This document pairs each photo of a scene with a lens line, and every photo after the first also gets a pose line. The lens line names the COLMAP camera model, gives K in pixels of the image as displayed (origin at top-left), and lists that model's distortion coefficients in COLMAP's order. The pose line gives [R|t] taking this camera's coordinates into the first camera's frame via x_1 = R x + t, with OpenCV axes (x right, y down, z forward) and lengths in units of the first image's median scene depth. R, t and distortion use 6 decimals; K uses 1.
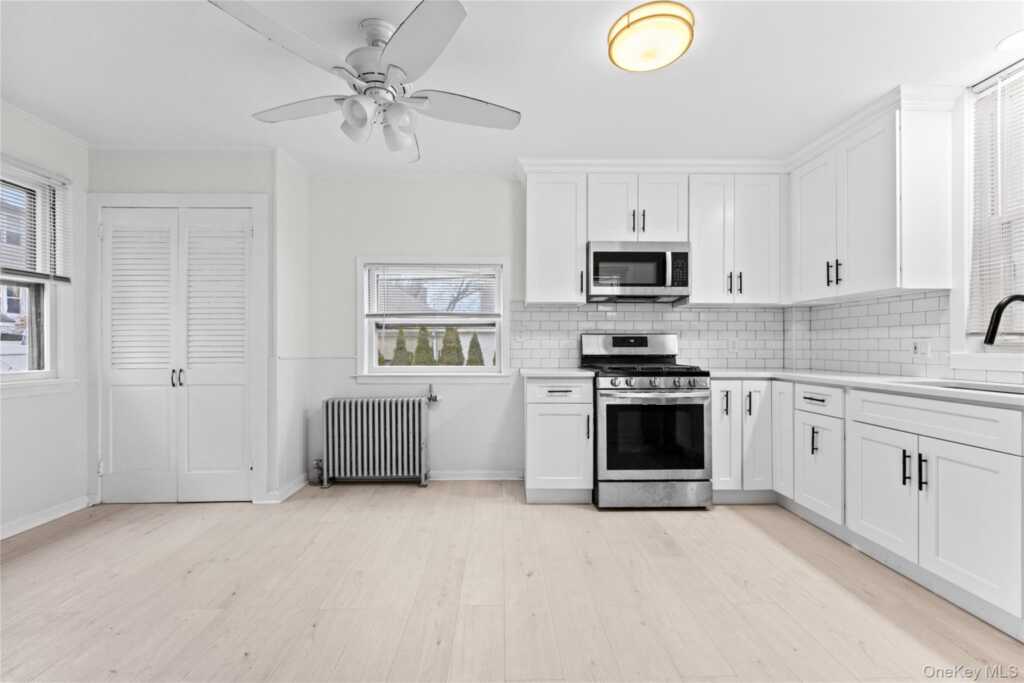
lens RADIAL K [[427.0, 0, 509.9], [0, 427.0, 344.1], [0, 0, 1]] dist [0.001456, 0.000267]
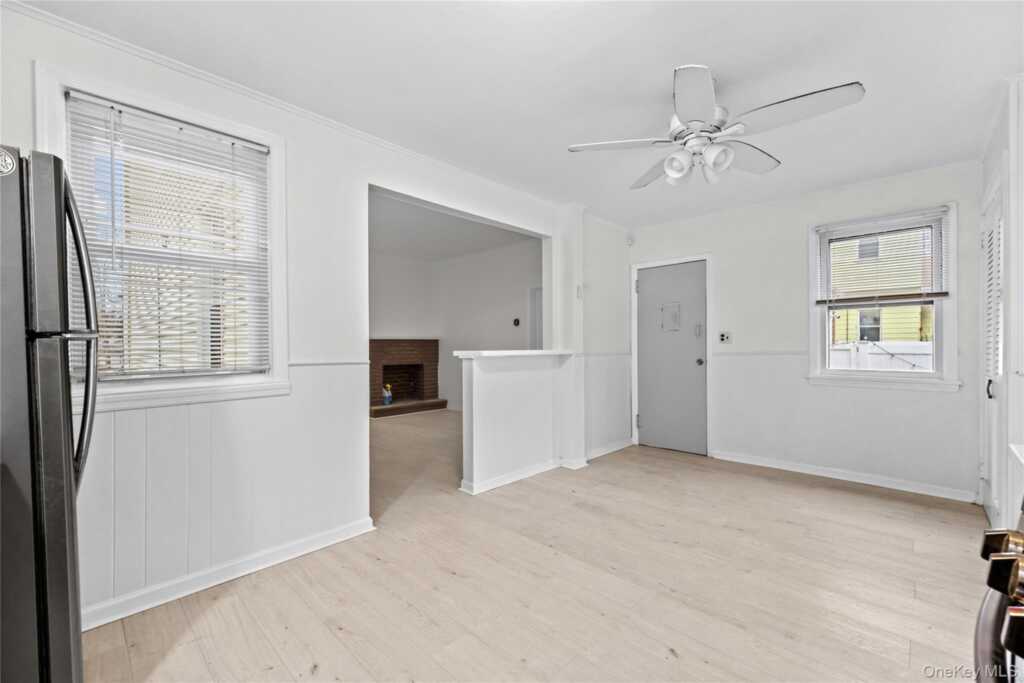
lens RADIAL K [[423.4, 0, 510.3], [0, 423.4, 338.6], [0, 0, 1]] dist [0.000141, 0.000100]
pose [[-0.720932, -0.006750, -0.692973, 0.547250], [0.005995, 0.999854, -0.015976, -0.017924], [0.692980, -0.015672, -0.720787, 0.926073]]
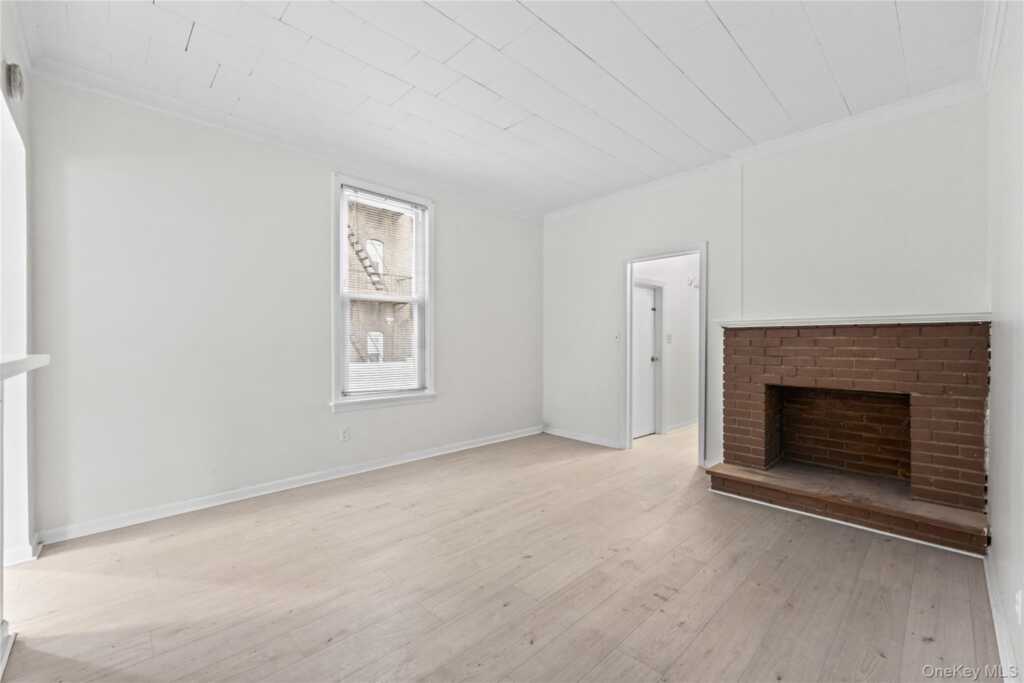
lens RADIAL K [[423.4, 0, 510.3], [0, 423.4, 338.6], [0, 0, 1]] dist [0.000141, 0.000100]
pose [[-0.674188, 0.009147, 0.738503, -0.988111], [0.005308, 0.999957, -0.007540, -0.021193], [-0.738541, -0.001163, -0.674207, -0.112099]]
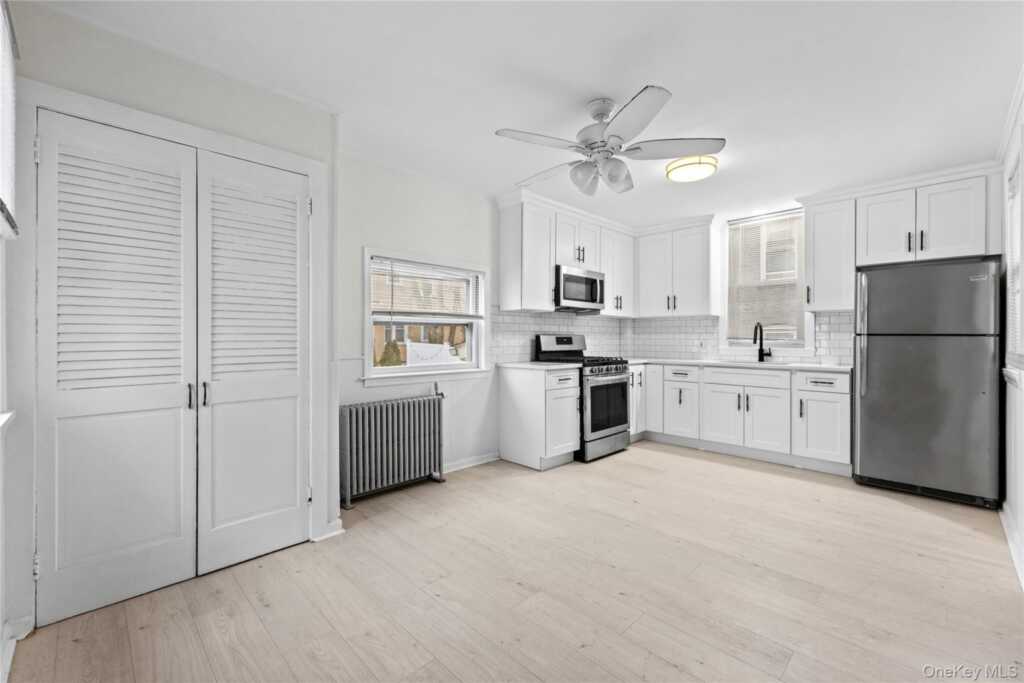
lens RADIAL K [[423.4, 0, 510.3], [0, 423.4, 338.6], [0, 0, 1]] dist [0.000141, 0.000100]
pose [[0.729976, 0.001765, 0.683470, -0.859525], [-0.005080, 0.999983, 0.002843, -0.016704], [-0.683453, -0.005548, 0.729973, 0.157265]]
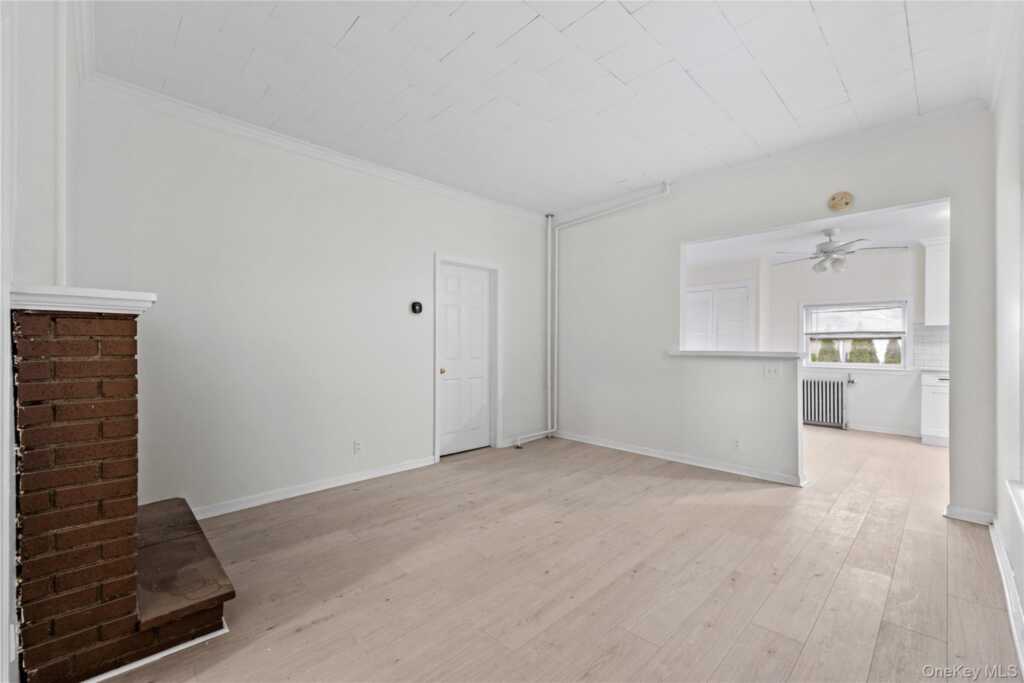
lens RADIAL K [[427.0, 0, 509.9], [0, 427.0, 344.1], [0, 0, 1]] dist [0.001456, 0.000267]
pose [[0.680939, 0.002687, -0.732335, 0.166767], [-0.002858, 0.999995, 0.001012, -0.025008], [0.732335, 0.001404, 0.680943, -1.359577]]
